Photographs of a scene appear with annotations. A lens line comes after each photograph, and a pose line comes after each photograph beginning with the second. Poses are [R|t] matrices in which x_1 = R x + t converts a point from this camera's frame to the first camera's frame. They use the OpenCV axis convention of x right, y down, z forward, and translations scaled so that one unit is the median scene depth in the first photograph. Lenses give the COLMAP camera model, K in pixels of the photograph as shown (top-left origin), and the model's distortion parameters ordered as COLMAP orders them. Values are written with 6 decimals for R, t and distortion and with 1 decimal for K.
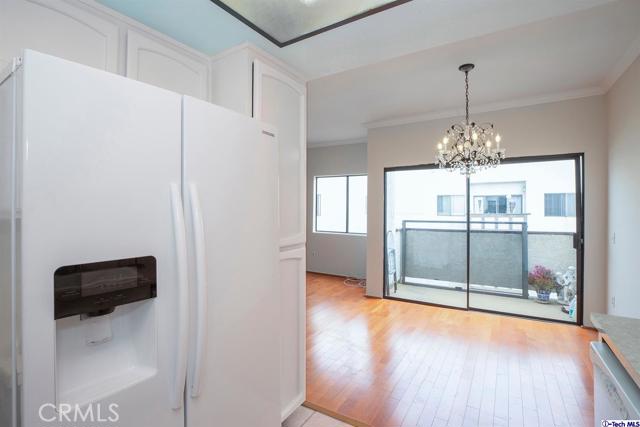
lens RADIAL K [[296.6, 0, 324.3], [0, 296.6, 209.4], [0, 0, 1]] dist [-0.039494, 0.009396]
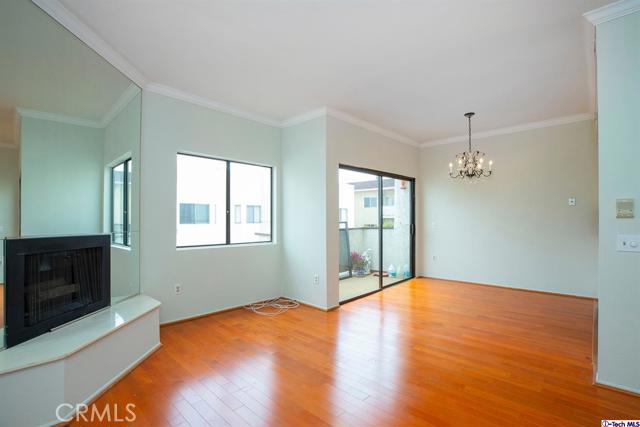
lens RADIAL K [[296.6, 0, 313.9], [0, 296.6, 217.6], [0, 0, 1]] dist [-0.039494, 0.009396]
pose [[0.202952, 0.001712, 0.979187, -0.564169], [0.011009, 0.999931, -0.004030, 0.023557], [-0.979127, 0.011597, 0.202919, 0.702828]]
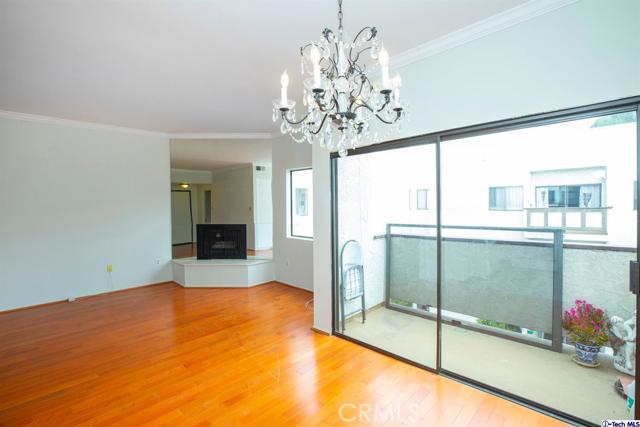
lens RADIAL K [[296.6, 0, 325.1], [0, 296.6, 209.4], [0, 0, 1]] dist [-0.039494, 0.009396]
pose [[0.980746, -0.011313, -0.194960, 0.258591], [0.015226, 0.999711, 0.018586, -0.014755], [0.194693, -0.021197, 0.980635, 0.238403]]
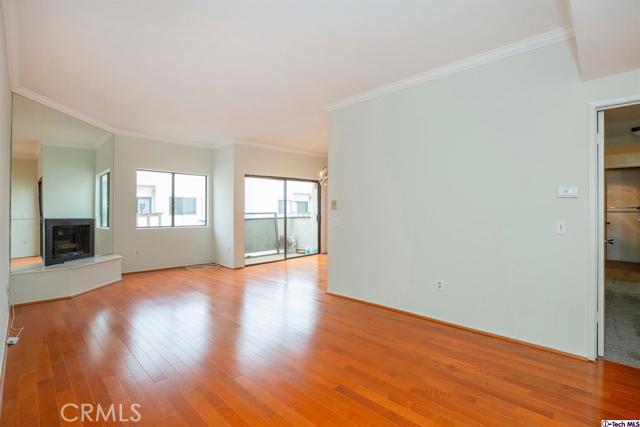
lens RADIAL K [[296.6, 0, 310.0], [0, 296.6, 207.5], [0, 0, 1]] dist [-0.039494, 0.009396]
pose [[0.222126, 0.008422, 0.974982, -0.869660], [0.010765, 0.999881, -0.011089, 0.029182], [-0.974958, 0.012959, 0.222009, 0.306518]]
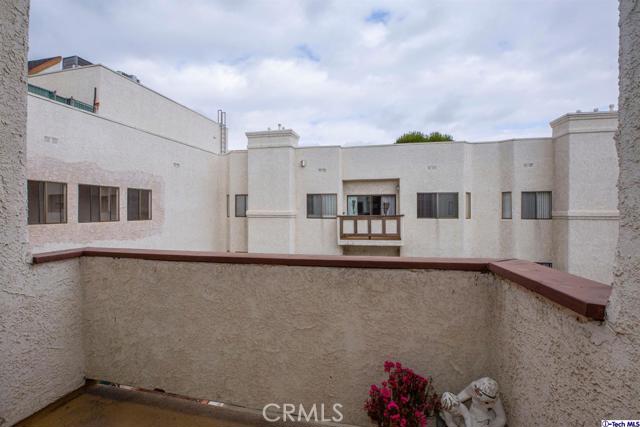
lens RADIAL K [[296.6, 0, 318.9], [0, 296.6, 211.3], [0, 0, 1]] dist [-0.039494, 0.009396]
pose [[0.947776, -0.000639, 0.318938, 0.432445], [0.002229, 0.999987, -0.004621, 0.014649], [-0.318930, 0.005091, 0.947764, 0.563473]]
